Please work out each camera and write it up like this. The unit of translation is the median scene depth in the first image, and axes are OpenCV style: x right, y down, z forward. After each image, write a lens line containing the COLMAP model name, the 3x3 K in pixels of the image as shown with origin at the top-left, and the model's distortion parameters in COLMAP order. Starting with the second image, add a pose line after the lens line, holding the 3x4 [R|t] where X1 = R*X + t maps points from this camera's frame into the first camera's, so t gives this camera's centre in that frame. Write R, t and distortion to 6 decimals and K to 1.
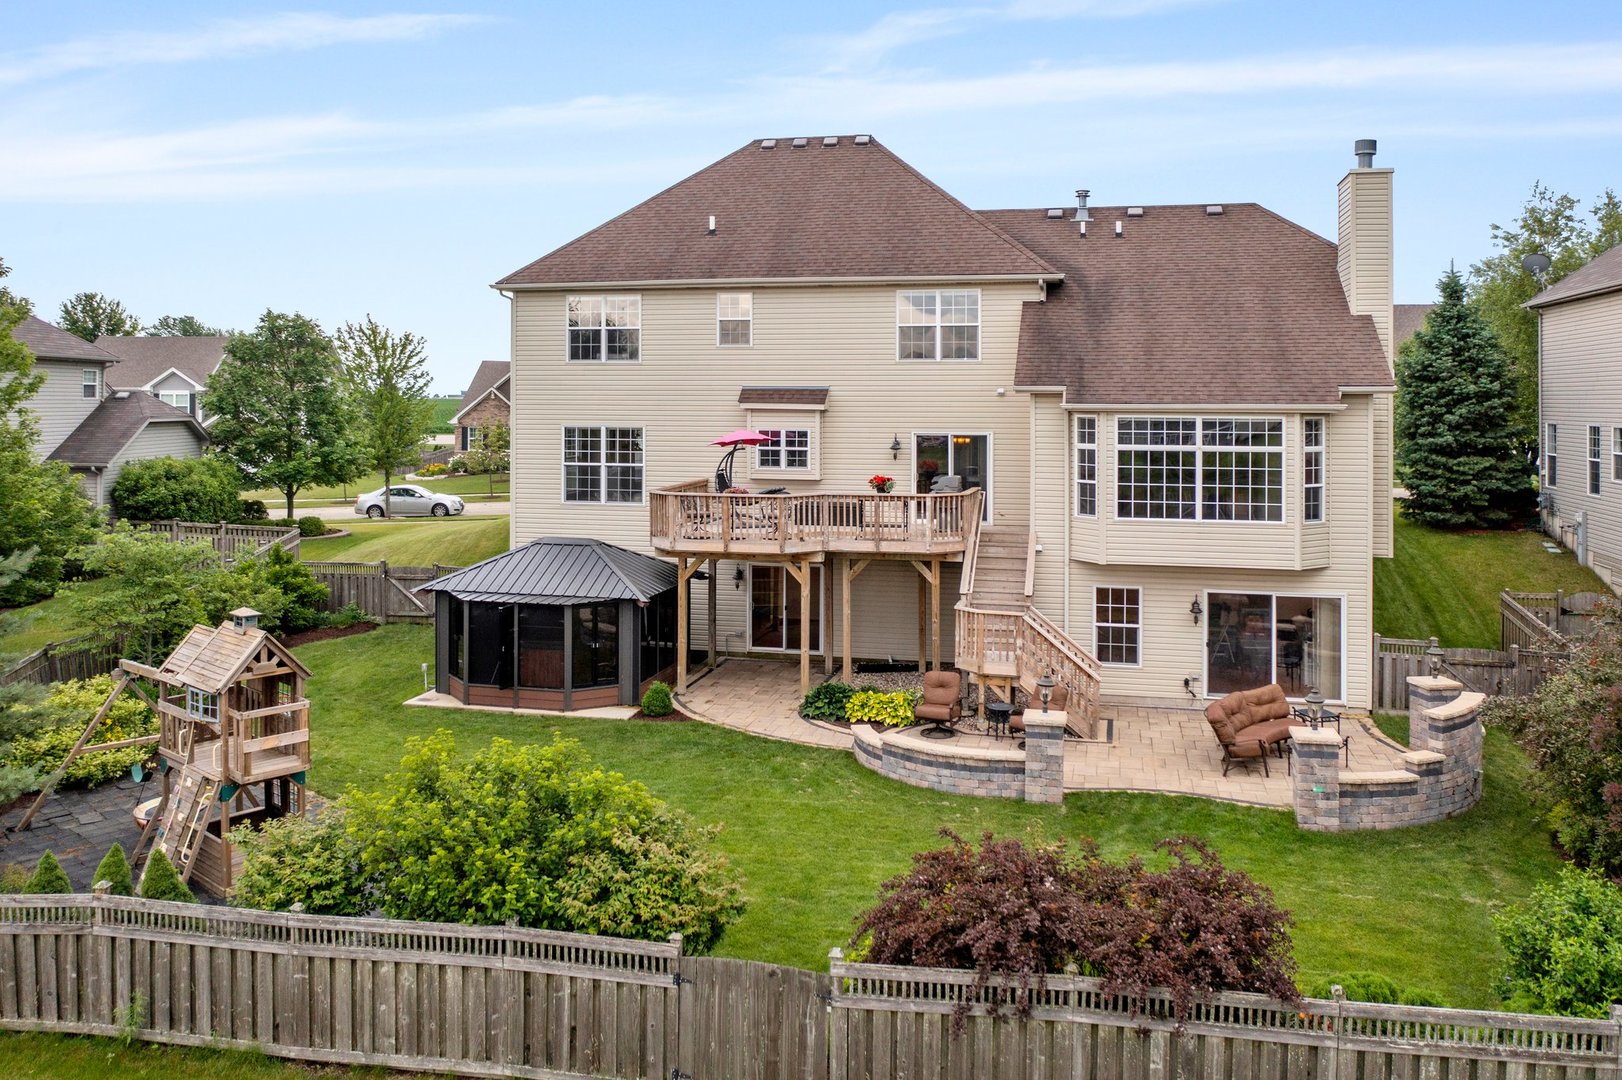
lens RADIAL K [[1290.0, 0, 812.1], [0, 1290.0, 467.7], [0, 0, 1]] dist [-0.018630, -0.002829]
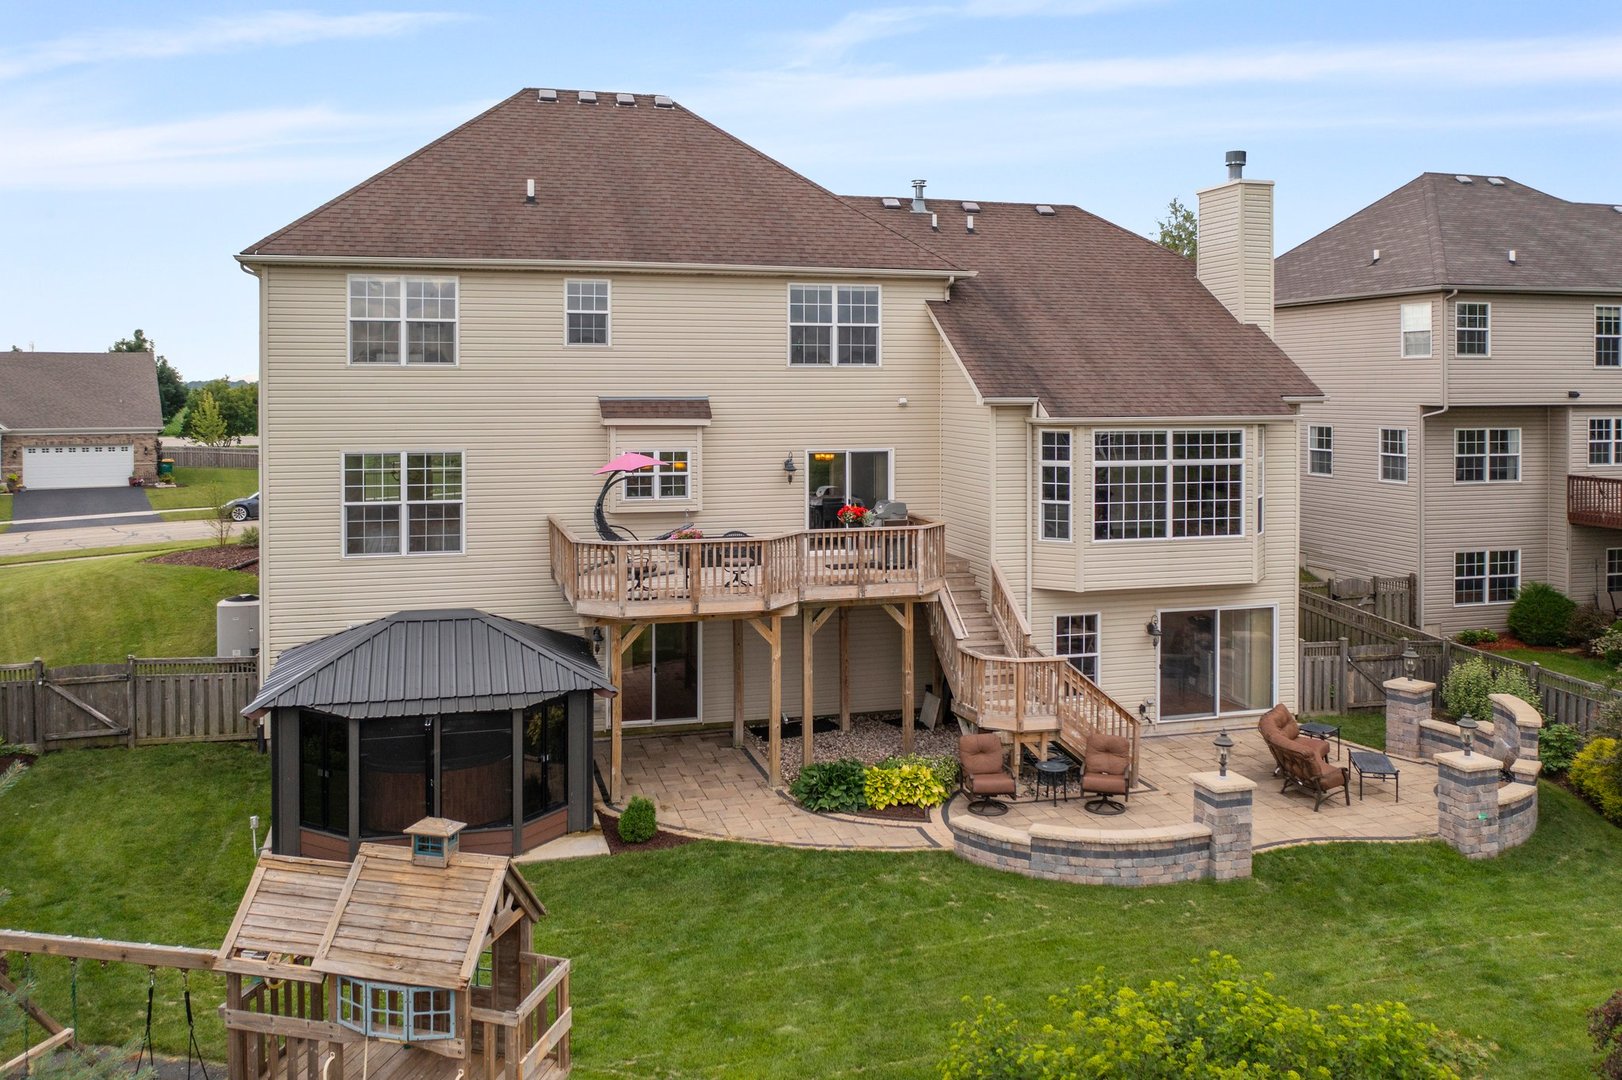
lens RADIAL K [[1290.0, 0, 812.1], [0, 1290.0, 467.7], [0, 0, 1]] dist [-0.018630, -0.002829]
pose [[0.879749, -0.033117, 0.474284, -0.368791], [0.030467, 0.999448, 0.013273, -0.030808], [-0.474461, 0.002773, 0.880272, 0.281289]]
